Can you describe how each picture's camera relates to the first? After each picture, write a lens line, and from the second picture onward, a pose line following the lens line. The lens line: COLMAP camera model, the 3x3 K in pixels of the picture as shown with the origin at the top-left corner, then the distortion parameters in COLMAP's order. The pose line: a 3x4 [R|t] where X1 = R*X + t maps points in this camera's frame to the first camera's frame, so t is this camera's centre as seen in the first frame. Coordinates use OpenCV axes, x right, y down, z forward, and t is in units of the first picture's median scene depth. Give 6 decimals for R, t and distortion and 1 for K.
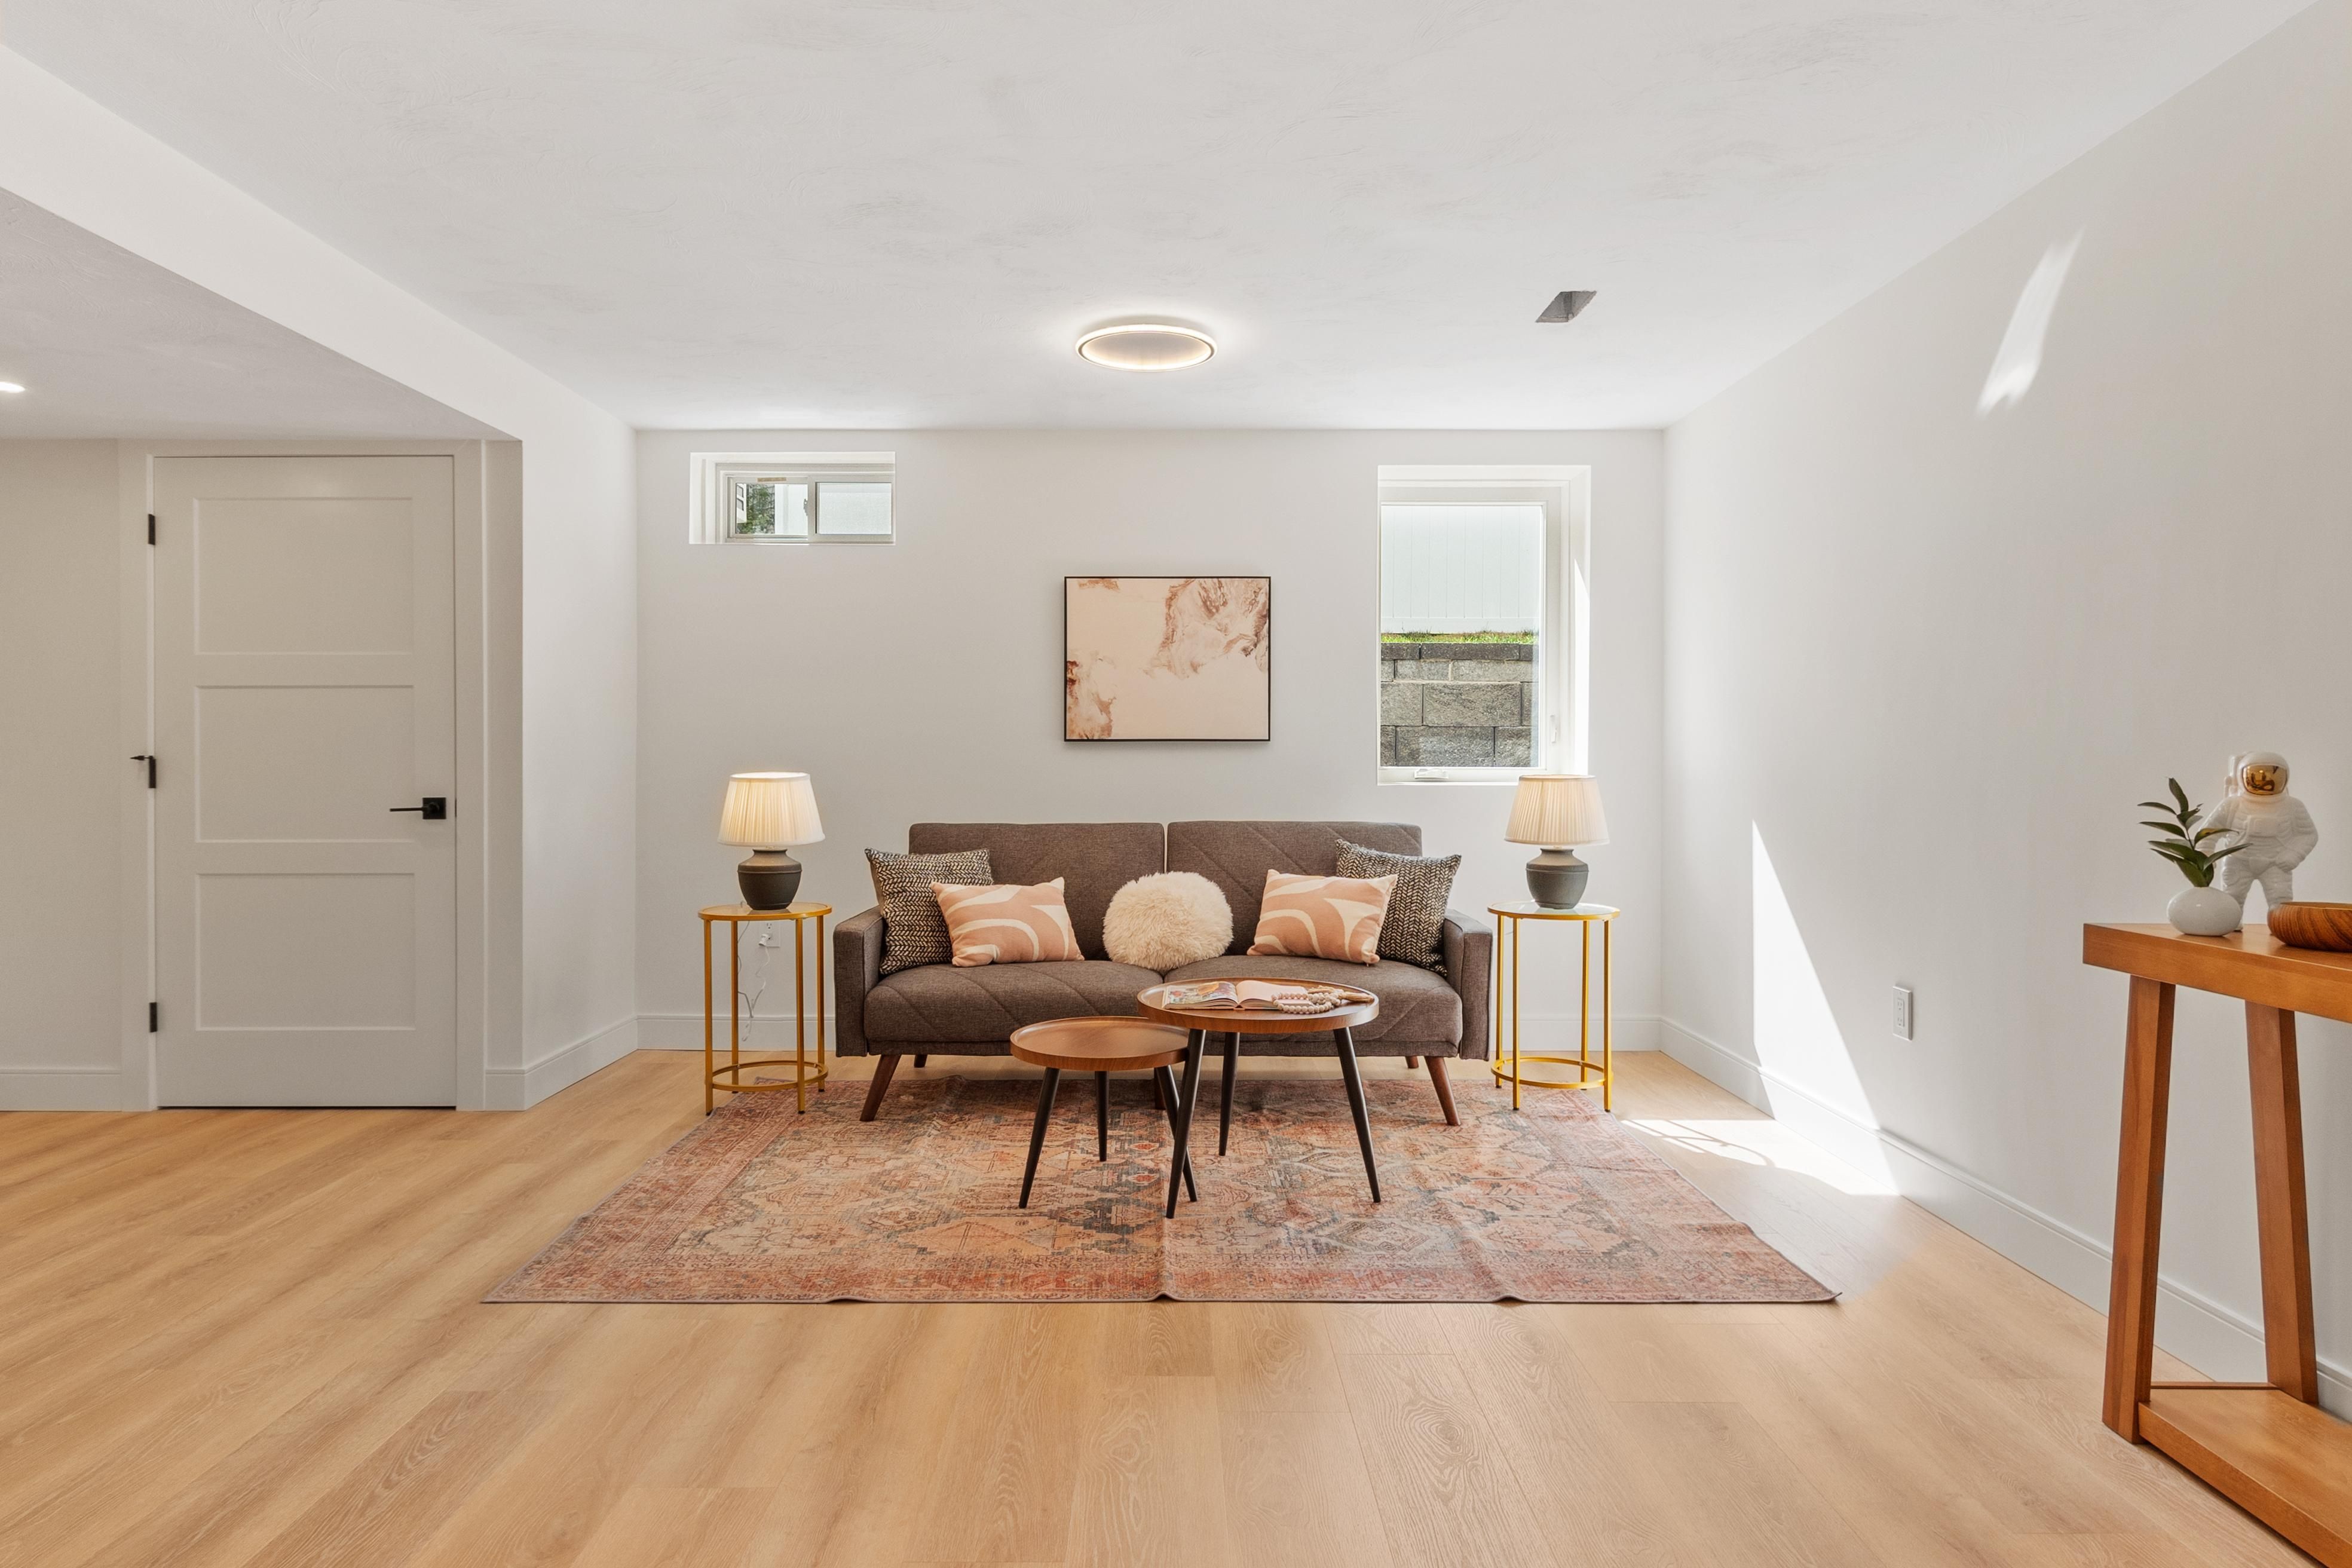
lens RADIAL K [[1345.7, 0, 1176.0], [0, 1345.7, 784.0], [0, 0, 1]] dist [-0.002312, -0.000352]
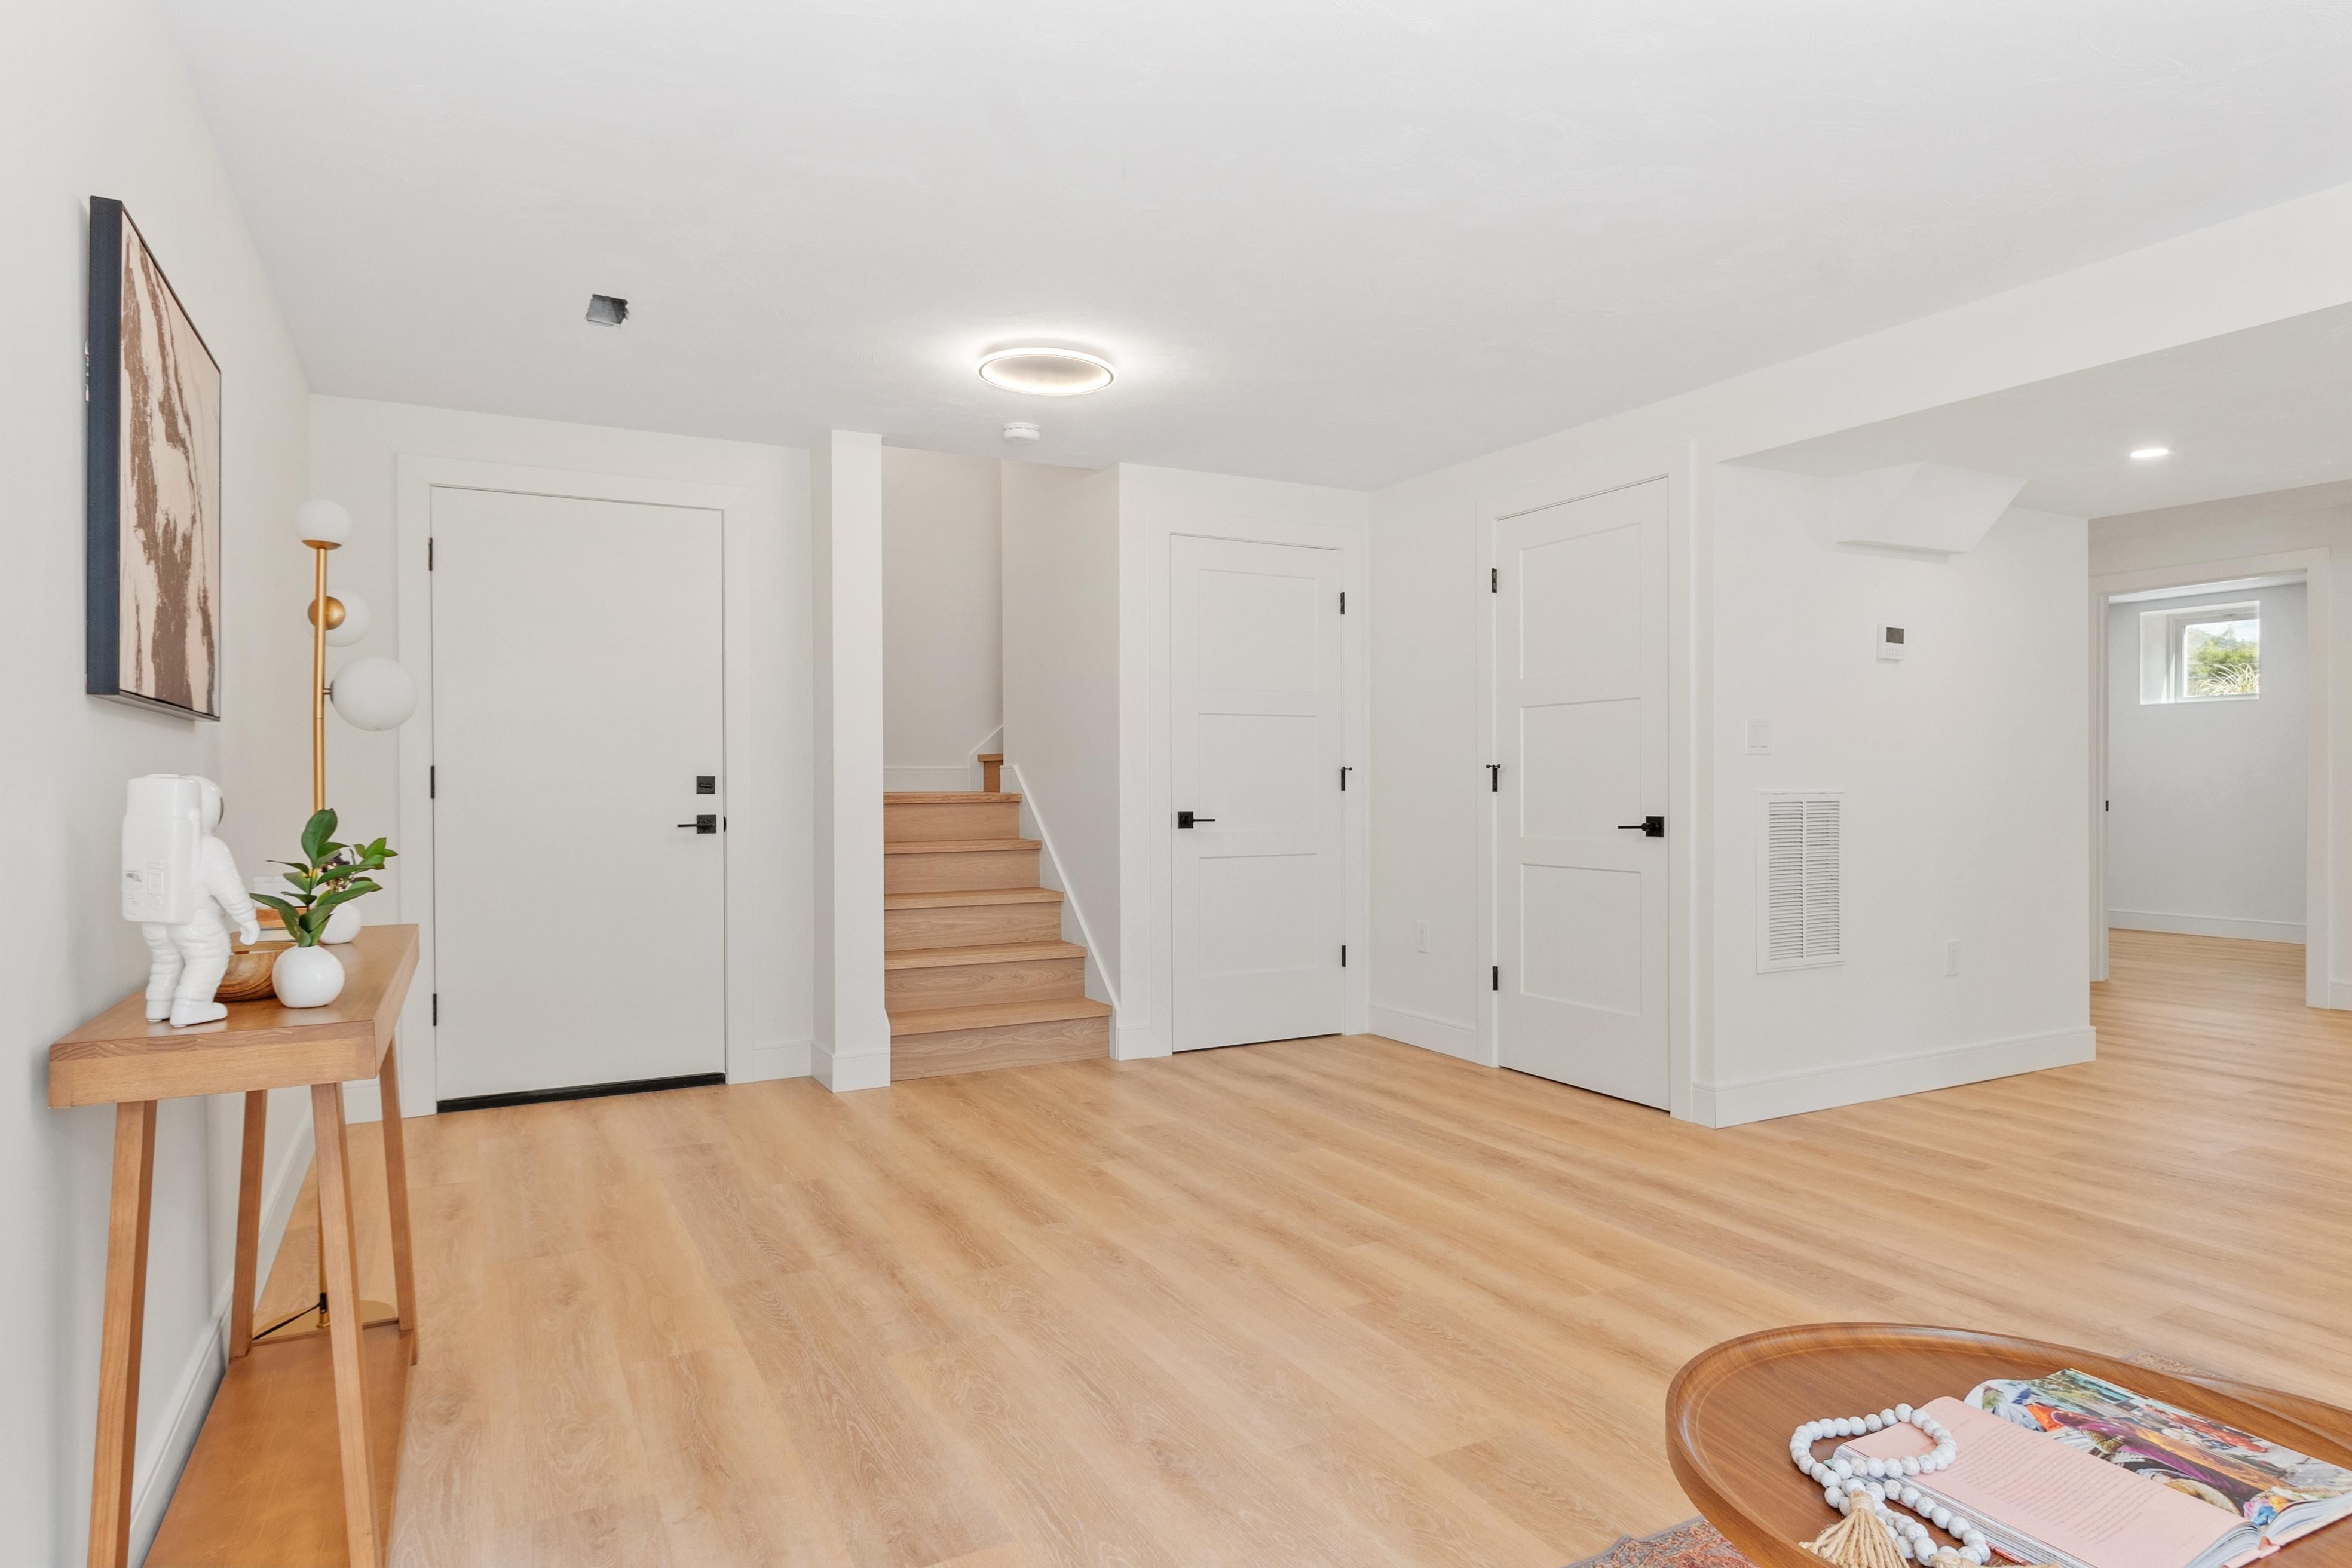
lens RADIAL K [[1345.7, 0, 1176.0], [0, 1345.7, 784.0], [0, 0, 1]] dist [-0.002312, -0.000352]
pose [[-0.883938, 0.001878, -0.467601, 0.364551], [-0.010296, 0.999671, 0.023477, -0.021558], [0.467491, 0.025566, -0.883628, 1.033031]]
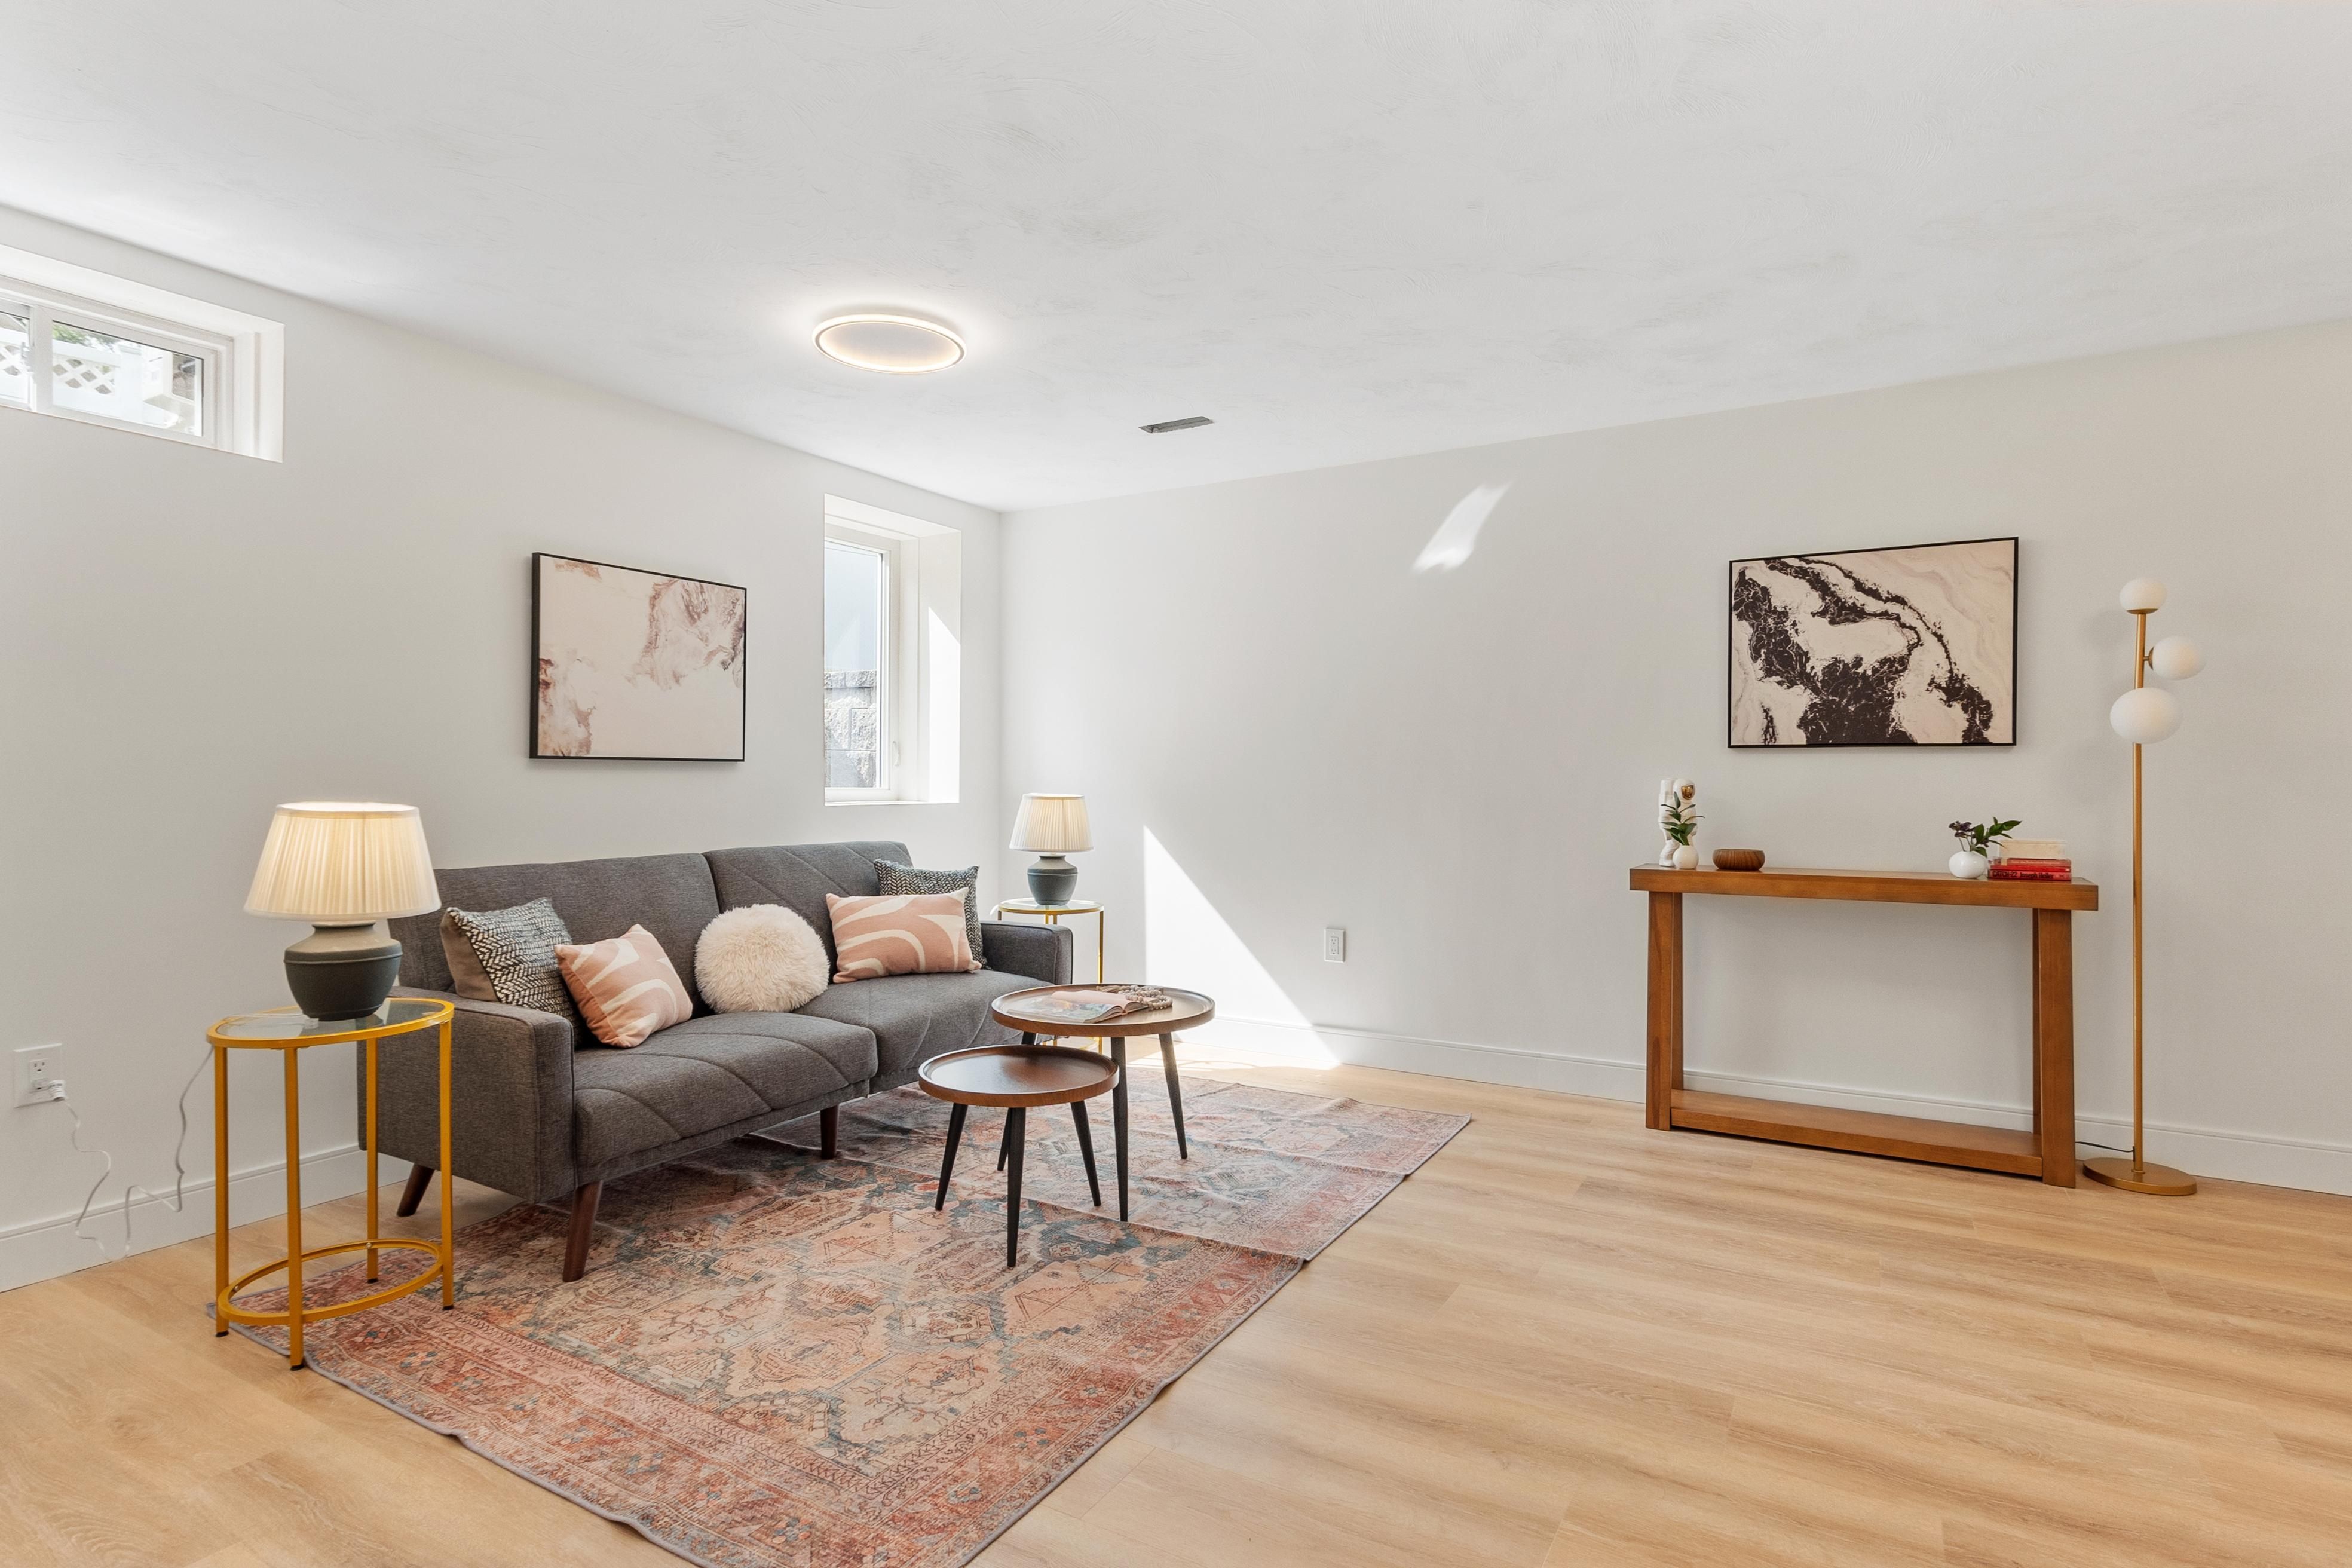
lens RADIAL K [[1187.6, 0, 1150.0], [0, 1187.6, 795.6], [0, 0, 1]] dist [0.001448, -0.000396]
pose [[0.518497, -0.011457, 0.855003, -0.624993], [0.016566, 0.999857, 0.003352, -0.007590], [-0.854919, 0.012426, 0.518612, 0.405778]]
